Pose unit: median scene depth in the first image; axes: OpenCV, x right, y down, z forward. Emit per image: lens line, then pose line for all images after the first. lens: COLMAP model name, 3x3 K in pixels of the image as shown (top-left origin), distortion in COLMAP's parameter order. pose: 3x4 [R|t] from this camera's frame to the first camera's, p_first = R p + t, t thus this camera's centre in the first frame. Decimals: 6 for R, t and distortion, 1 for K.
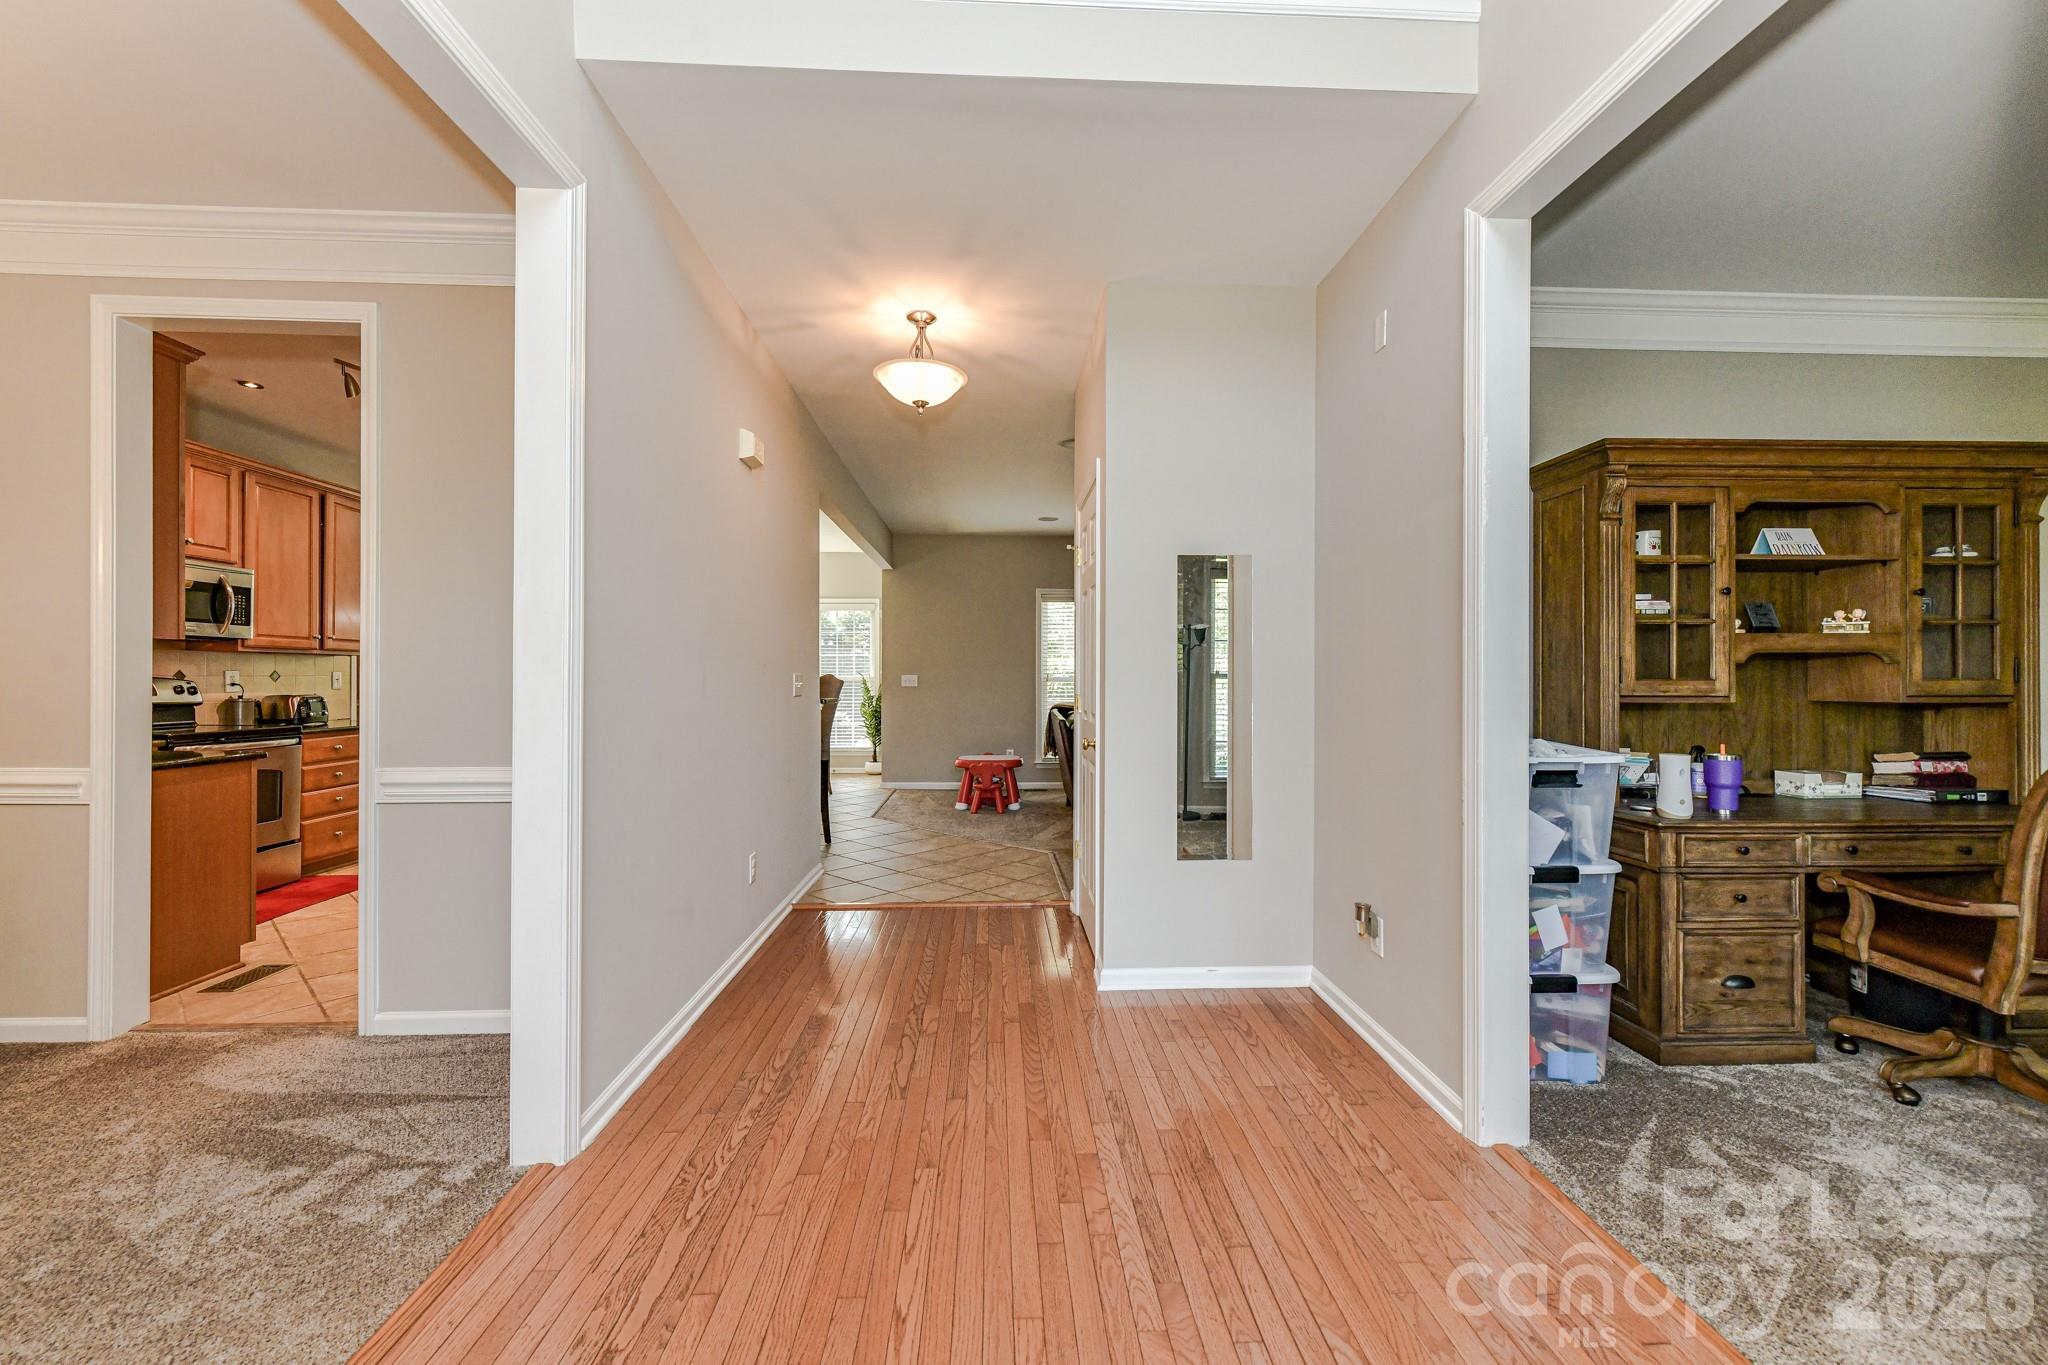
lens RADIAL K [[806.3, 0, 1029.2], [0, 806.3, 679.7], [0, 0, 1]] dist [0.004301, -0.001253]
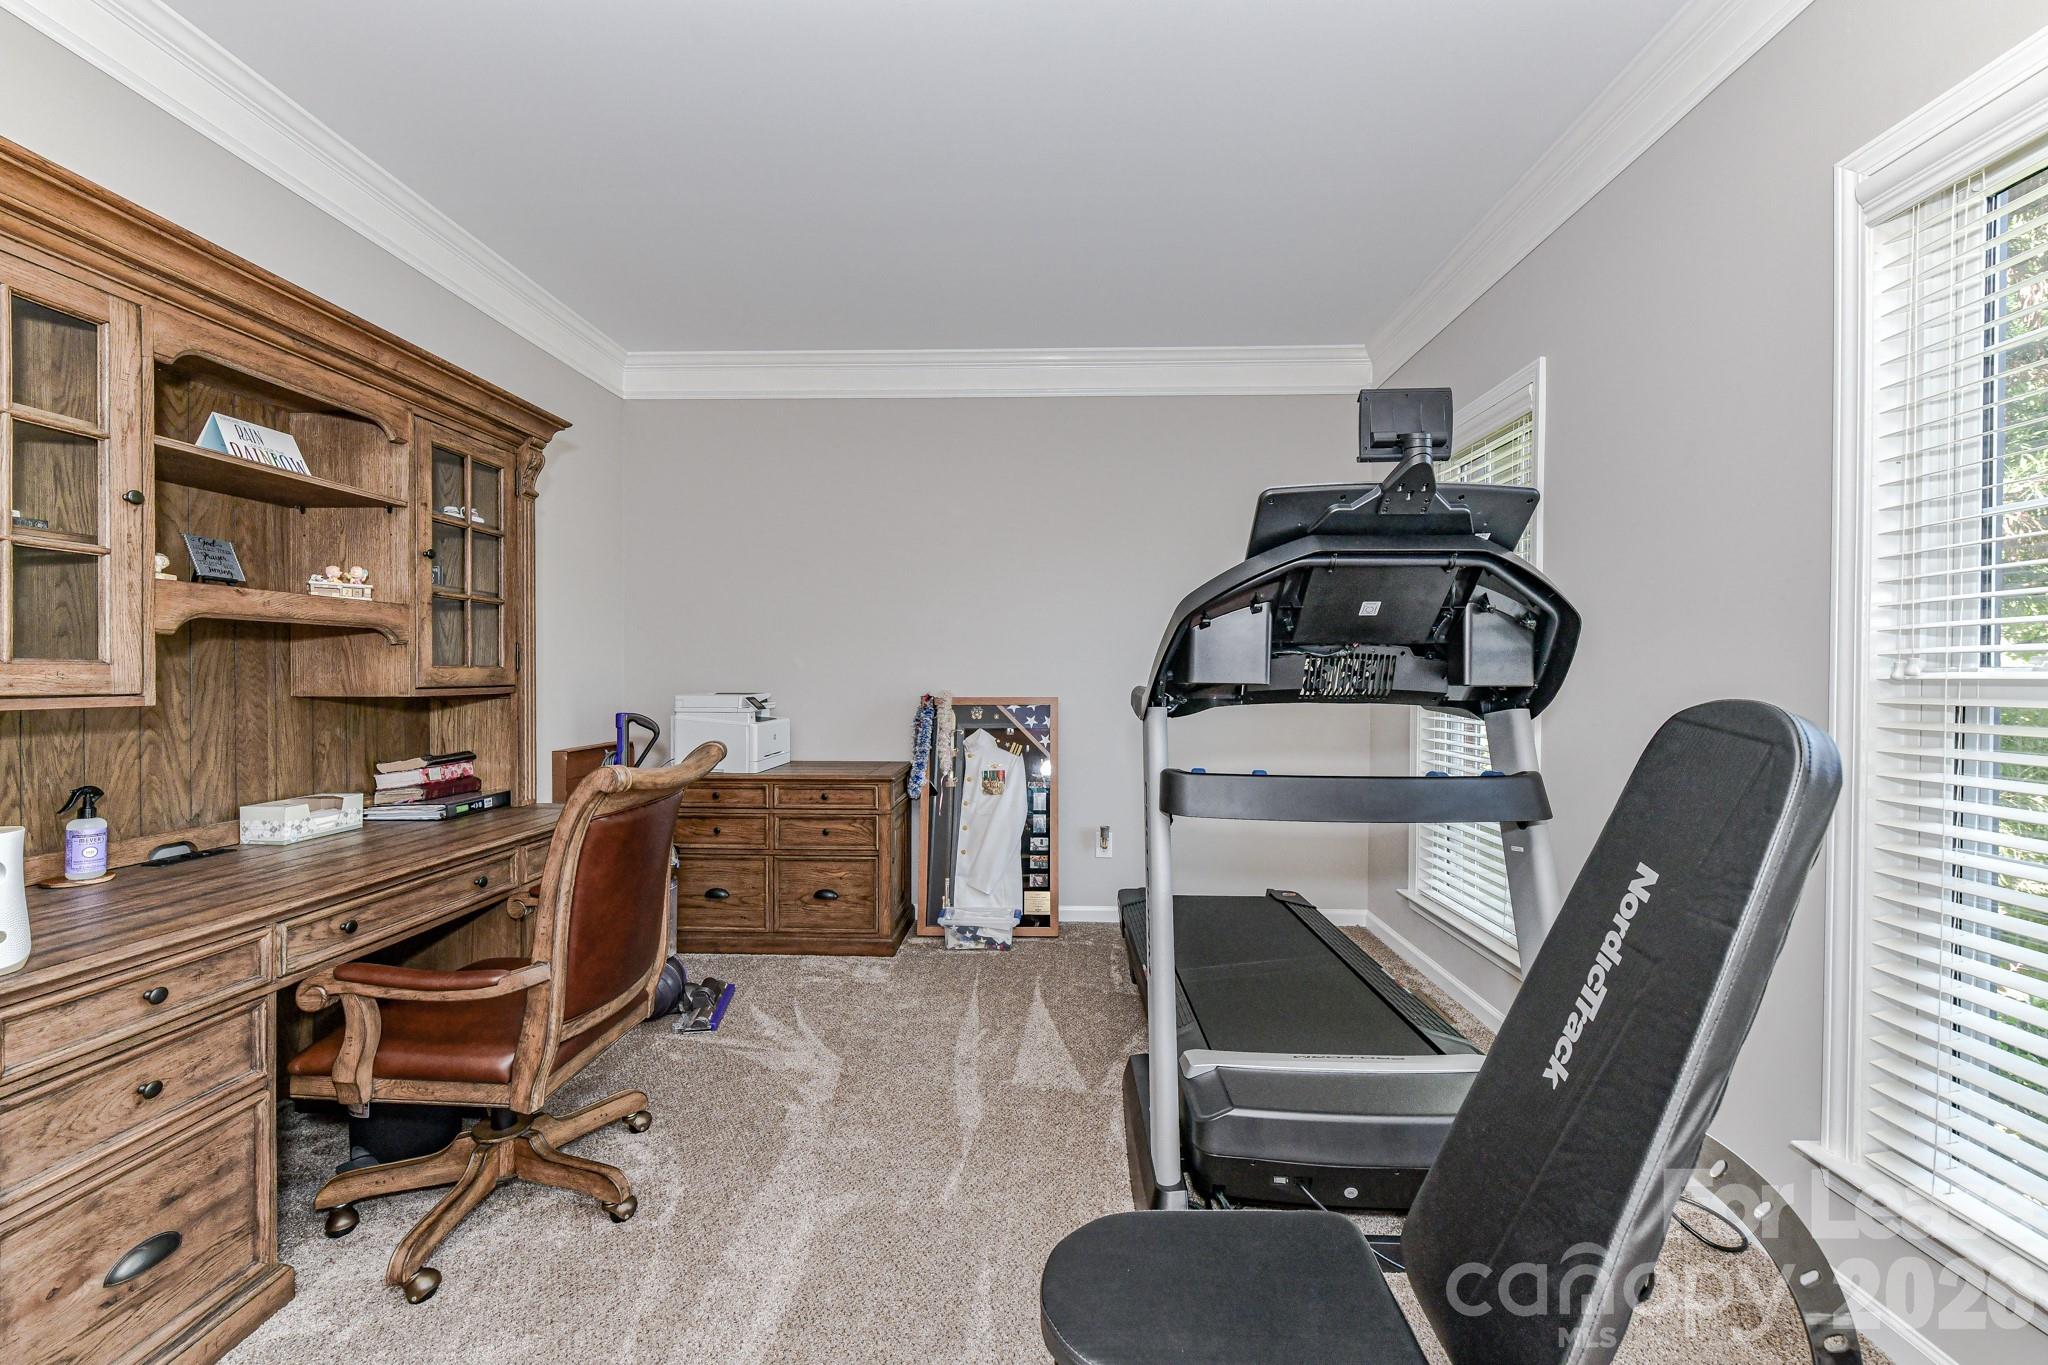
lens RADIAL K [[806.3, 0, 1027.9], [0, 806.3, 679.1], [0, 0, 1]] dist [0.004301, -0.001253]
pose [[0.080912, -0.006939, 0.996697, 0.373442], [-0.004872, 0.999961, 0.007357, 0.003512], [-0.996709, -0.005451, 0.080875, 0.364183]]
